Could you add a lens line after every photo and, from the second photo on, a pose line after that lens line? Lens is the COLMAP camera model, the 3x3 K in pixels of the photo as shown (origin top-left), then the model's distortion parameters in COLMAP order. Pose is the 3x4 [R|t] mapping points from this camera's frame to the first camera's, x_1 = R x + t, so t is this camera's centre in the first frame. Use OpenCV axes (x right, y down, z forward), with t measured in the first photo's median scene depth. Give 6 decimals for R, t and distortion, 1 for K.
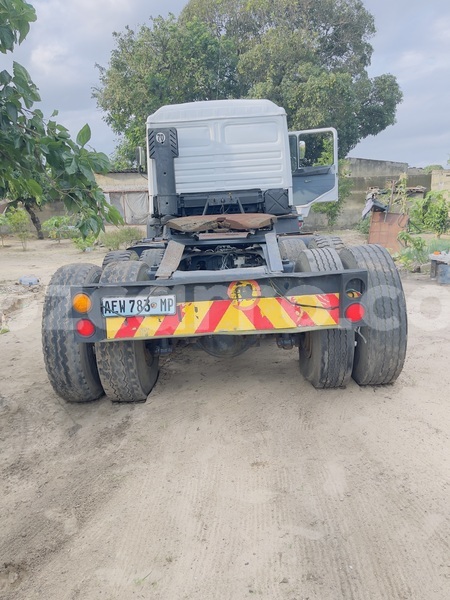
lens RADIAL K [[450.0, 0, 225.0], [0, 450.0, 300.0], [0, 0, 1]] dist [0.030000, 0.005101]
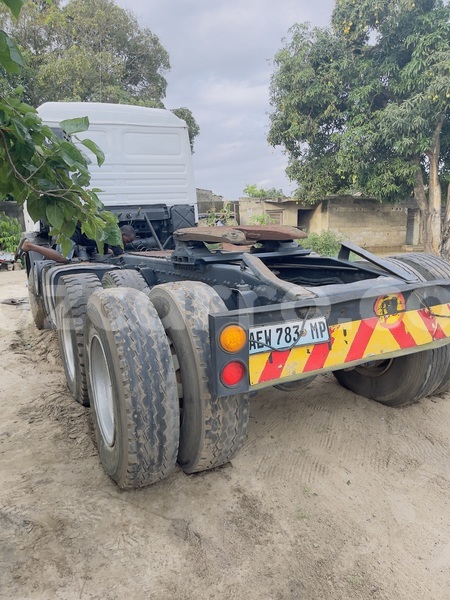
lens RADIAL K [[451.6, 0, 225.0], [0, 451.6, 300.0], [0, 0, 1]] dist [0.063237, -0.089132]
pose [[0.891759, -0.065489, 0.447747, -0.565360], [0.090796, 0.995245, -0.035266, -0.025438], [-0.443308, 0.072102, 0.893465, 0.336762]]
